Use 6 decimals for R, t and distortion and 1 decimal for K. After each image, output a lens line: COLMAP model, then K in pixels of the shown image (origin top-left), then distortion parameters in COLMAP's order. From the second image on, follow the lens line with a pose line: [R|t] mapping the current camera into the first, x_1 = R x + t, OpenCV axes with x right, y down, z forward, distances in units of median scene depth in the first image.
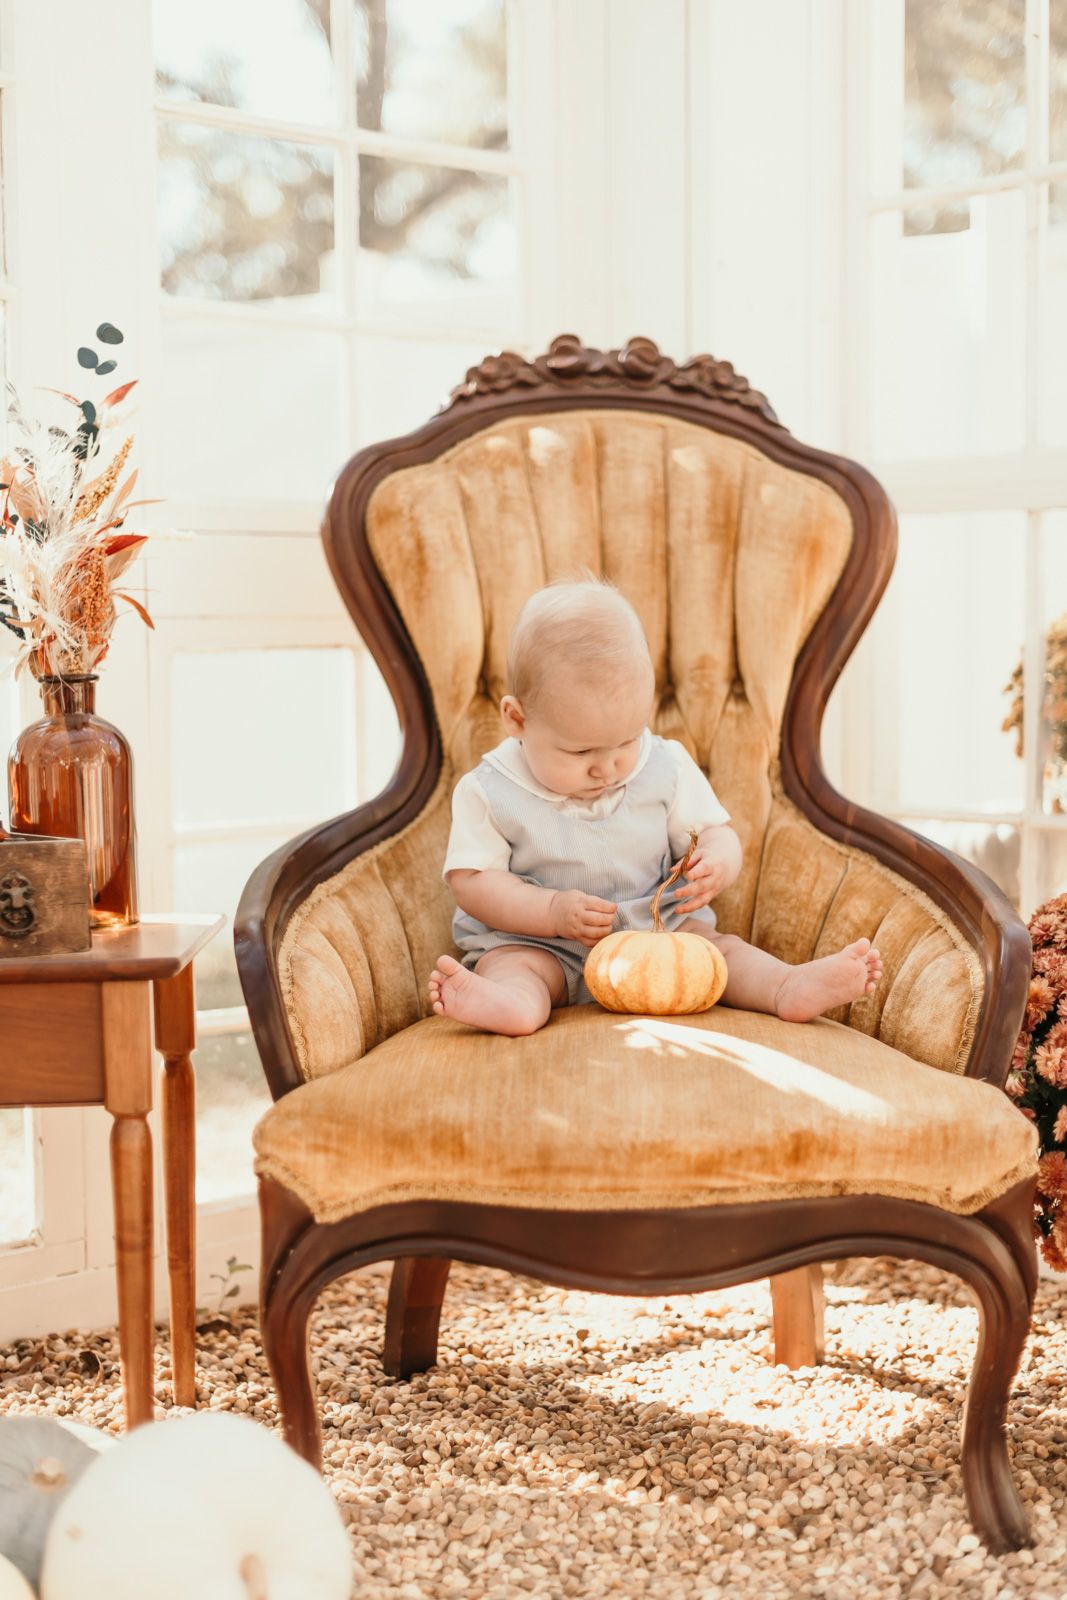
lens RADIAL K [[2436.5, 0, 539.2], [0, 2436.5, 805.6], [0, 0, 1]] dist [0.002364, 0.000000]
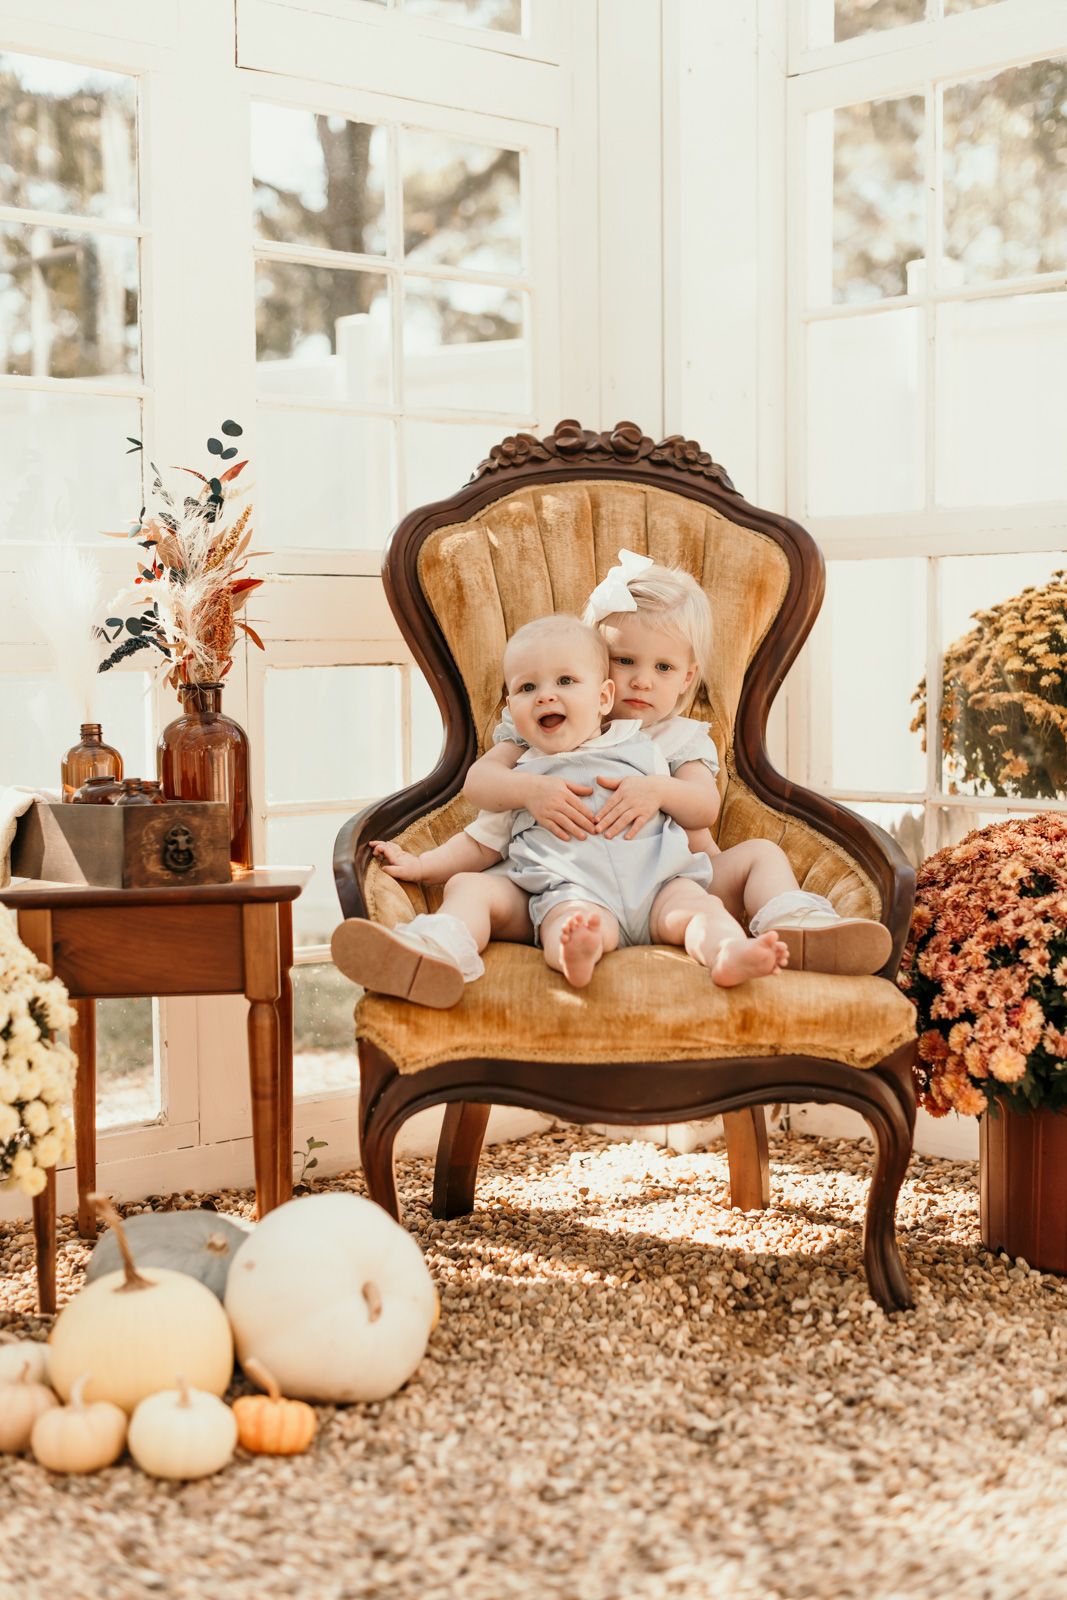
lens RADIAL K [[2436.5, 0, 545.1], [0, 2436.5, 798.5], [0, 0, 1]] dist [0.002364, 0.000000]
pose [[0.999896, -0.000812, 0.014407, -0.024223], [0.000971, 0.999939, -0.011011, 0.024395], [-0.014398, 0.011024, 0.999836, -0.340215]]
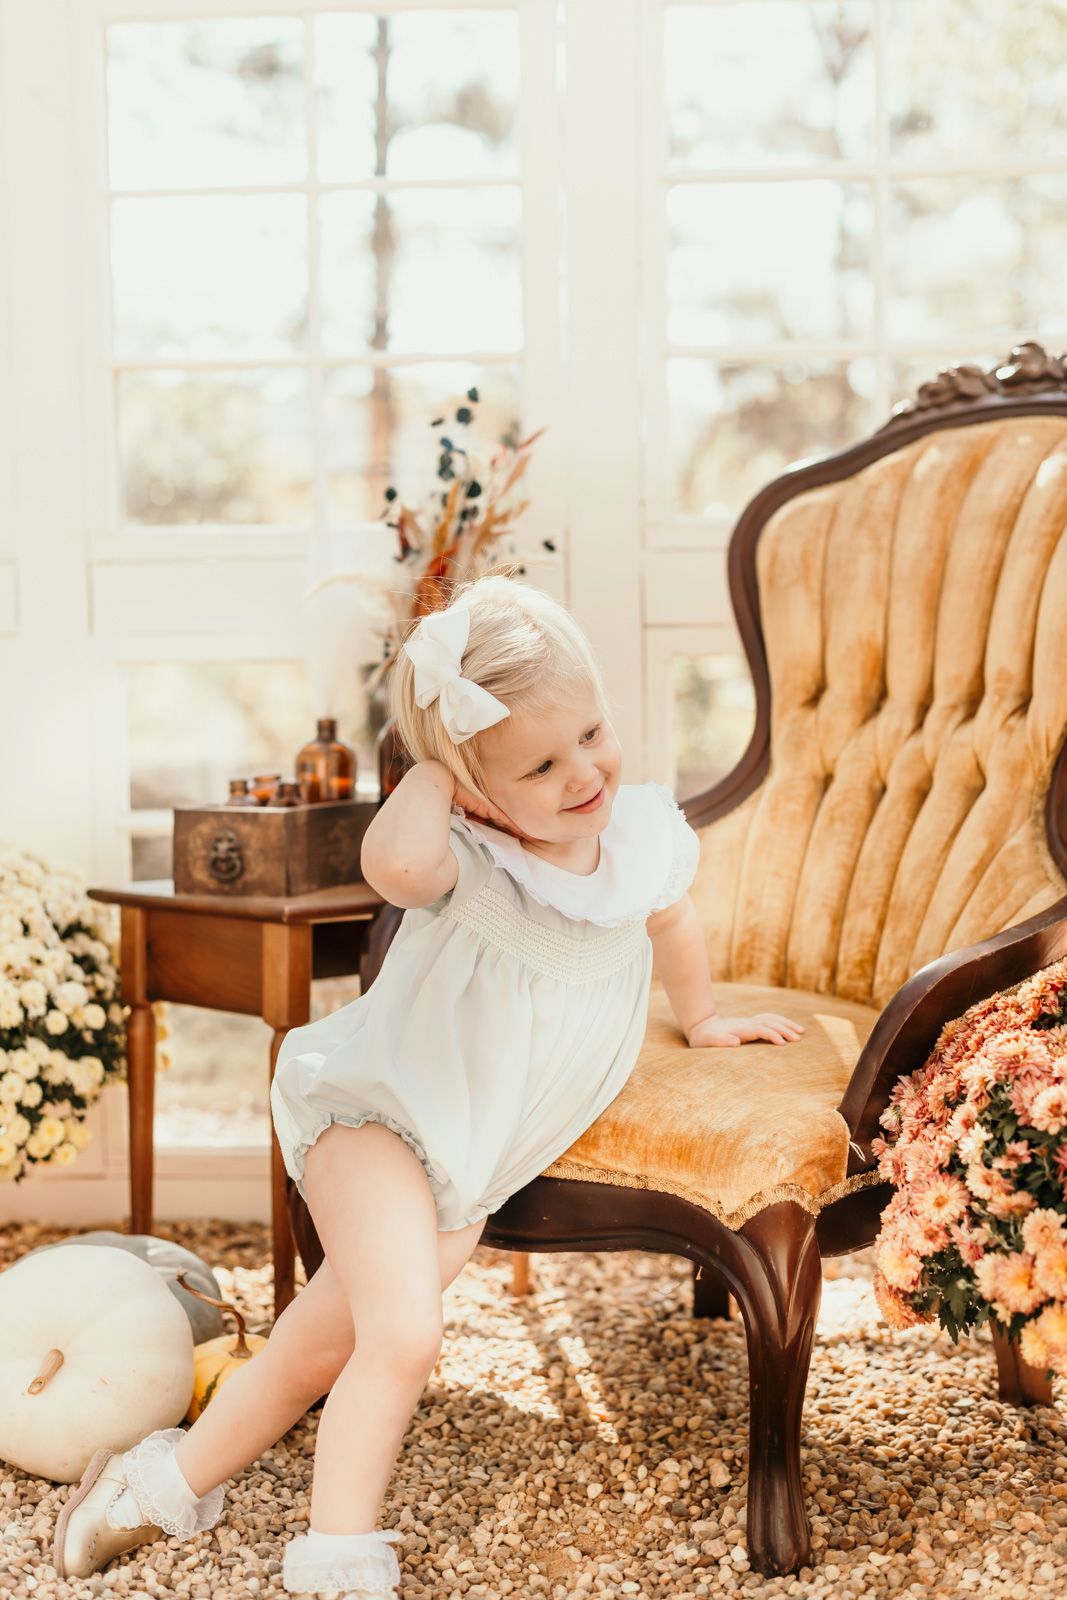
lens RADIAL K [[2436.5, 0, 522.7], [0, 2436.5, 791.6], [0, 0, 1]] dist [0.002364, 0.000000]
pose [[0.677245, 0.056056, -0.733619, 0.733638], [-0.049596, 0.998304, 0.030495, -0.035679], [0.734084, 0.015732, 0.678876, 0.210200]]
